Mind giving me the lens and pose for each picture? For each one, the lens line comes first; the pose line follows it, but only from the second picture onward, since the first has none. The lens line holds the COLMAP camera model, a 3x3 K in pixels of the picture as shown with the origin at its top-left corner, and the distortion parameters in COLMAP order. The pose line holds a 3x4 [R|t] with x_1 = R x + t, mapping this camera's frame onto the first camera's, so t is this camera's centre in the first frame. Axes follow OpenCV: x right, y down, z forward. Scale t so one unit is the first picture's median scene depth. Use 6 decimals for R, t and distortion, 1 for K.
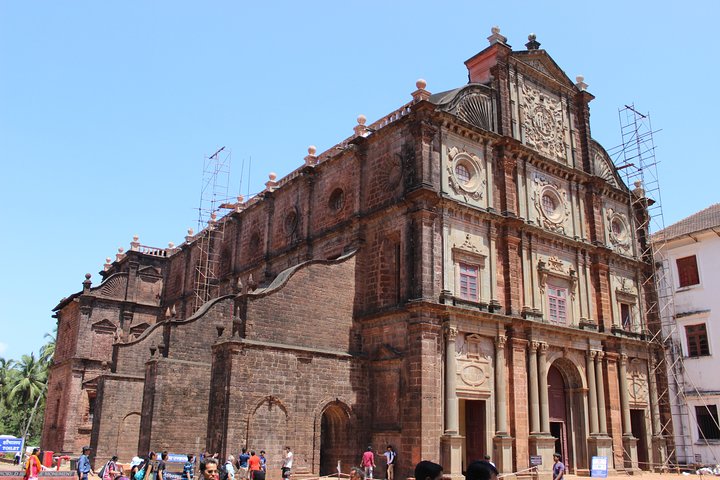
lens RADIAL K [[653.0, 0, 360.0], [0, 653.0, 240.0], [0, 0, 1]] dist [-0.171068, 0.153496]
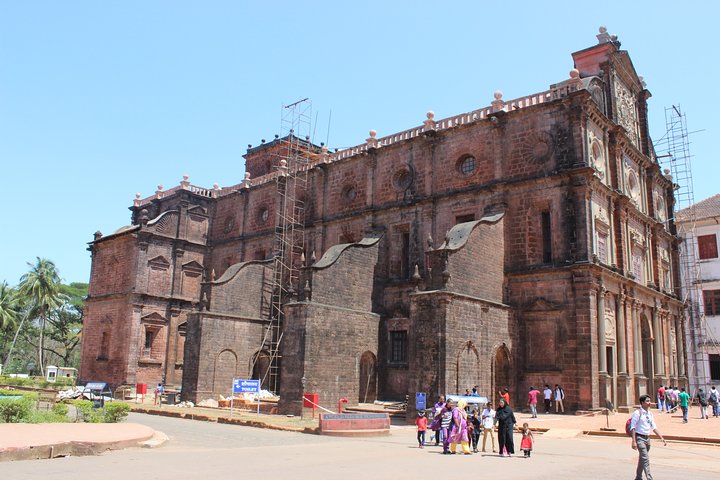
lens RADIAL K [[609.1, 0, 360.0], [0, 609.1, 240.0], [0, 0, 1]] dist [-0.153476, 0.011528]
pose [[0.980584, 0.060528, 0.186527, -0.387267], [-0.076706, 0.993777, 0.080768, -0.002947], [-0.180477, -0.093508, 0.979124, 0.014657]]
